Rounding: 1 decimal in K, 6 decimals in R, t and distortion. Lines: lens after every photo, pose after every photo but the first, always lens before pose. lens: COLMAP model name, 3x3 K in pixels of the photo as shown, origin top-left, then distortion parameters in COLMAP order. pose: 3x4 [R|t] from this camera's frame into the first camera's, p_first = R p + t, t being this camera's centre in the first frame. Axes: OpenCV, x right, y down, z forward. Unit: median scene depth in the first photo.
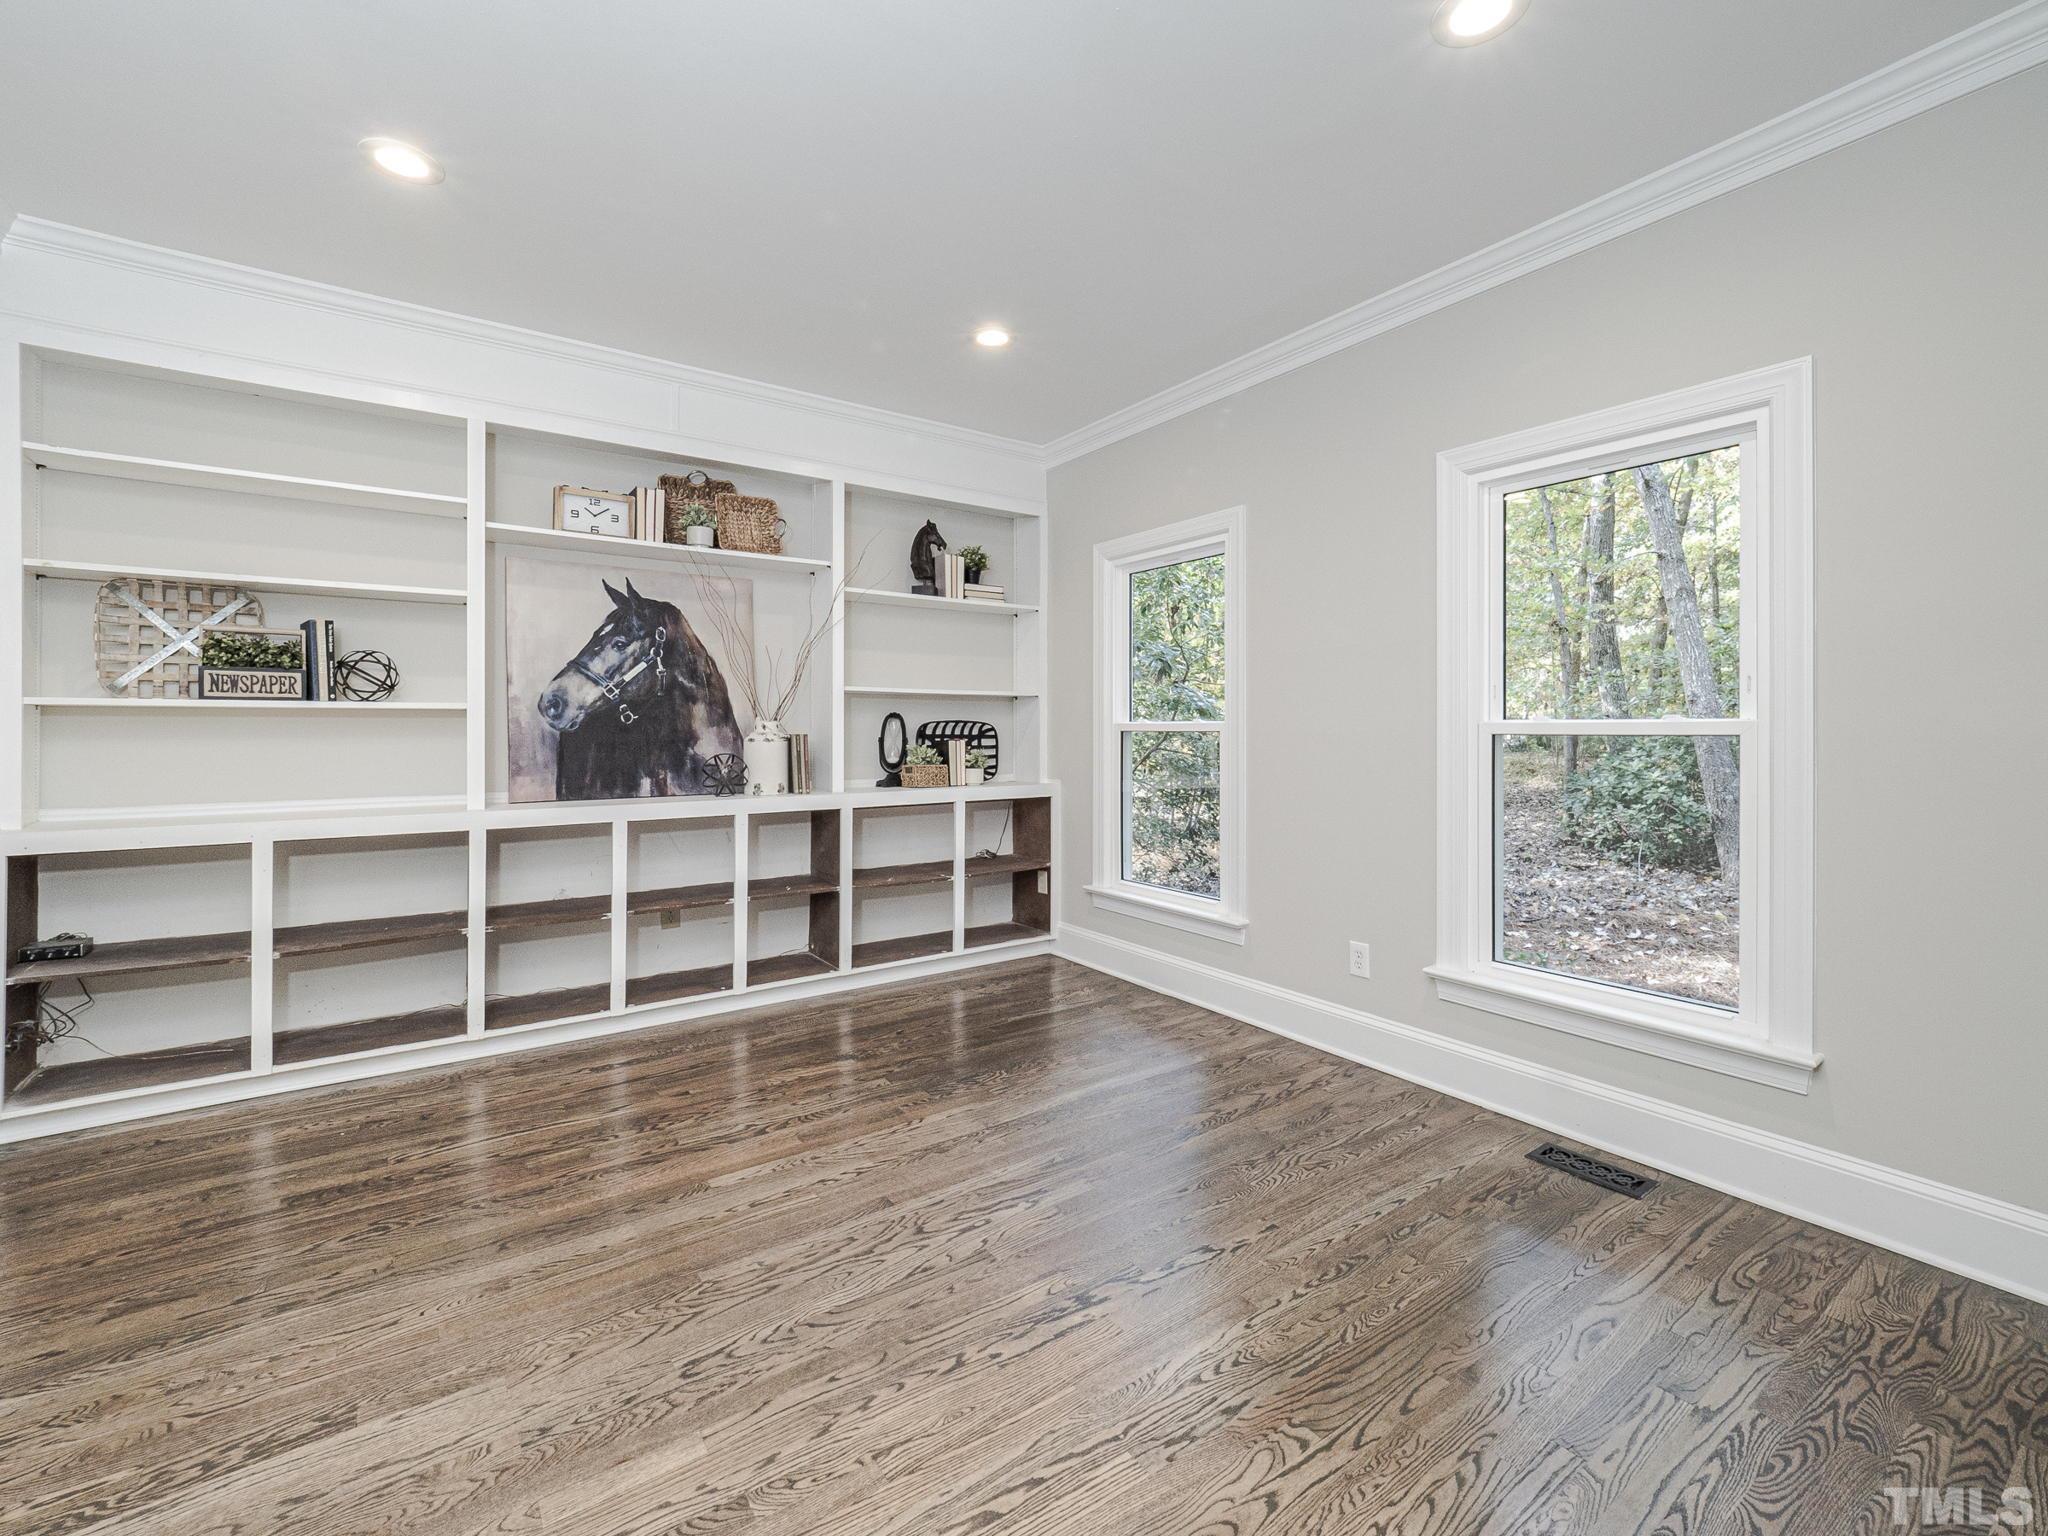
lens RADIAL K [[876.6, 0, 1027.4], [0, 876.6, 733.7], [0, 0, 1]] dist [-0.003558, -0.000811]
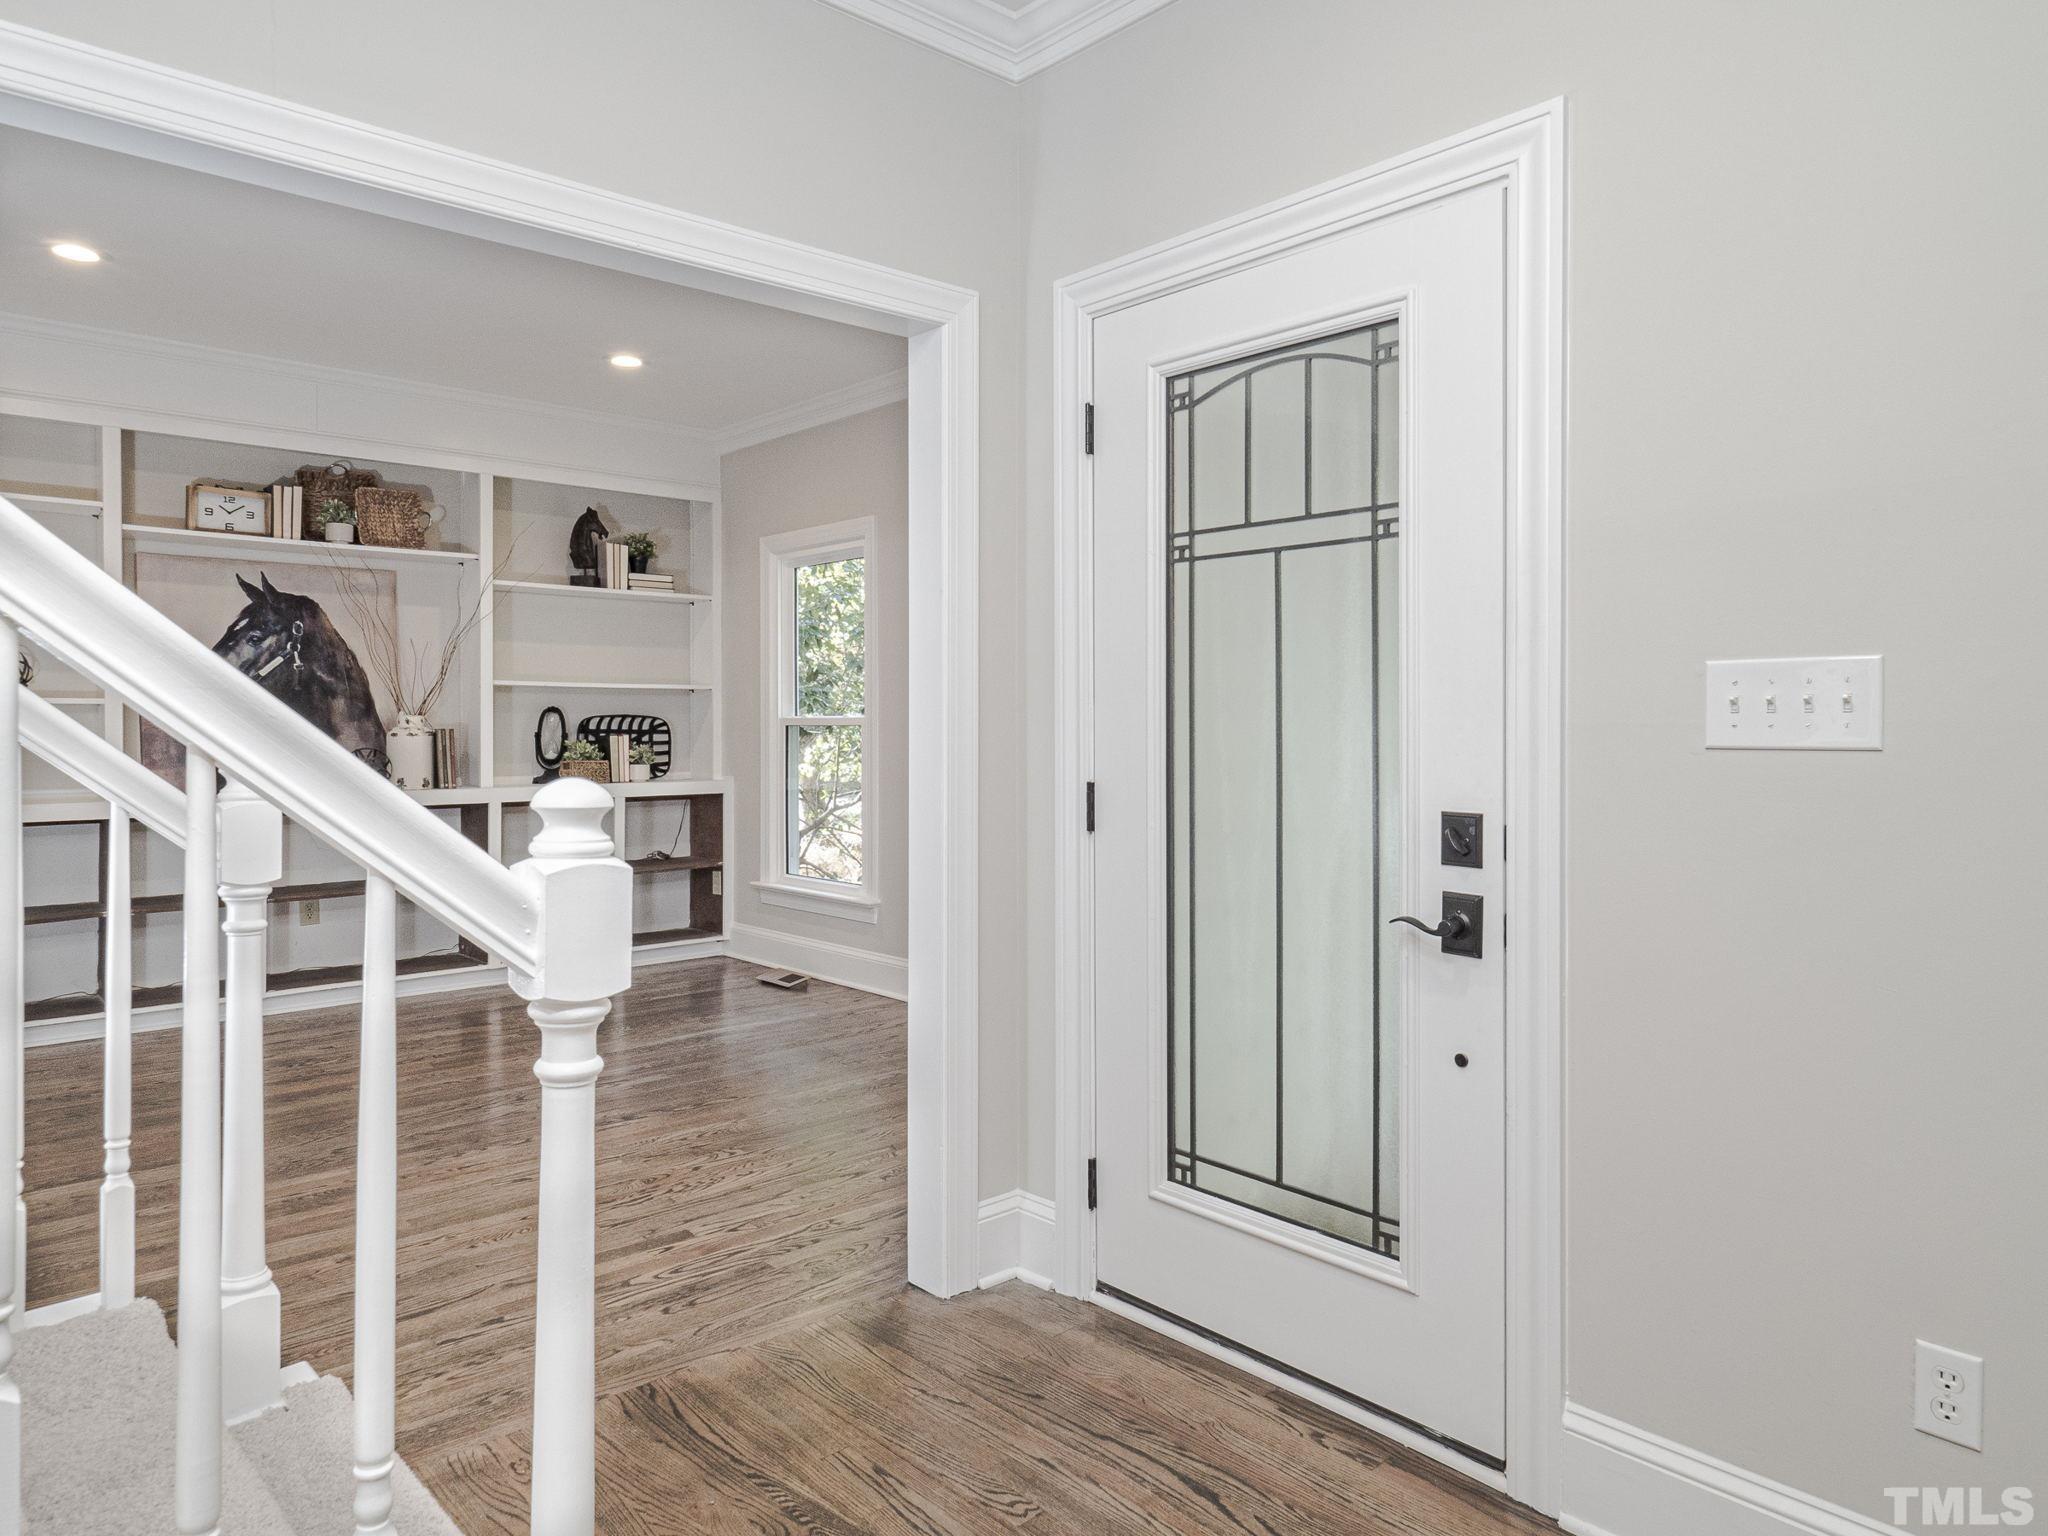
lens RADIAL K [[1306.3, 0, 1030.1], [0, 1306.3, 738.1], [0, 0, 1]] dist [-0.004297, -0.001017]
pose [[0.991006, -0.001752, 0.133803, 0.180224], [0.001156, 0.999989, 0.004528, 0.004770], [-0.133809, -0.004332, 0.990998, -0.504233]]
